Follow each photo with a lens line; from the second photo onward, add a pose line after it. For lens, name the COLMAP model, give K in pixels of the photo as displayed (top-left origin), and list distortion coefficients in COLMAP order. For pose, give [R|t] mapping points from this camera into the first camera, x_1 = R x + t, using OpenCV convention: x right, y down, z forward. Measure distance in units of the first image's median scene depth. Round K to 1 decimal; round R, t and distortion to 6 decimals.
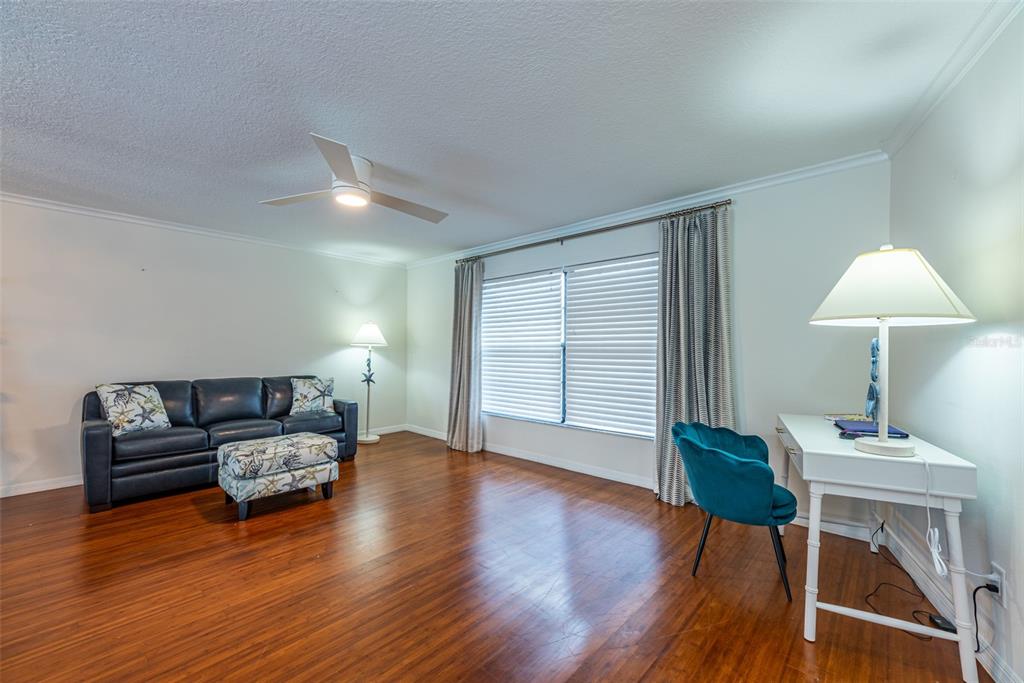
lens RADIAL K [[414.0, 0, 510.5], [0, 414.0, 347.2], [0, 0, 1]] dist [0.000985, 0.000099]
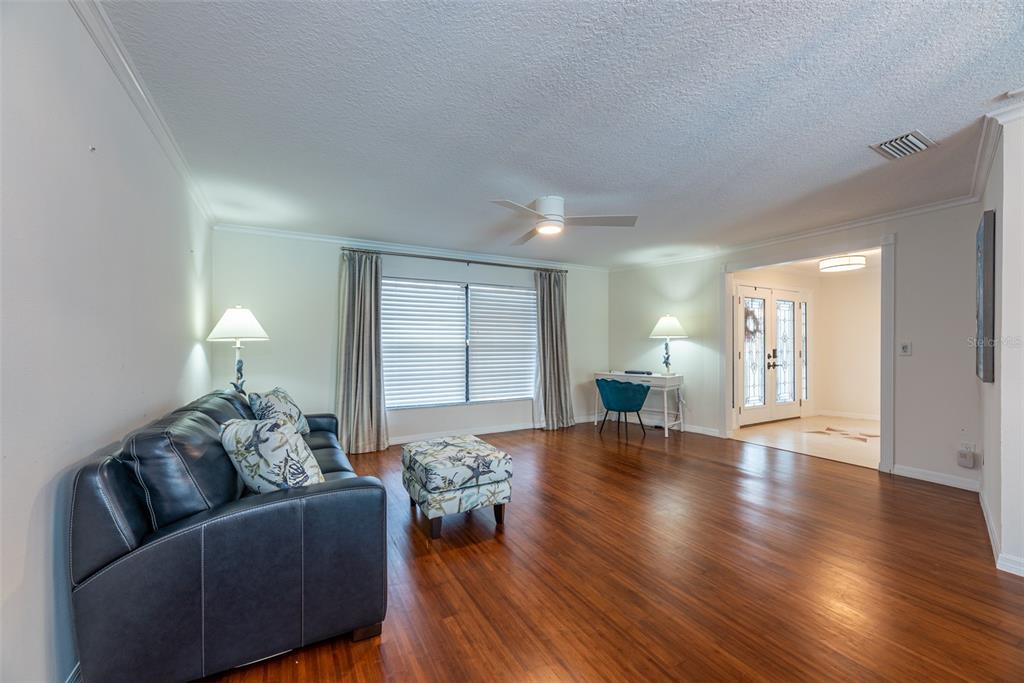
lens RADIAL K [[409.7, 0, 512.0], [0, 409.7, 341.5], [0, 0, 1]] dist [-0.000025, 0.000043]
pose [[0.324922, 0.001893, 0.945739, -1.034551], [-0.004037, 0.999992, -0.000615, -0.006677], [-0.945732, -0.003618, 0.324926, 0.437195]]
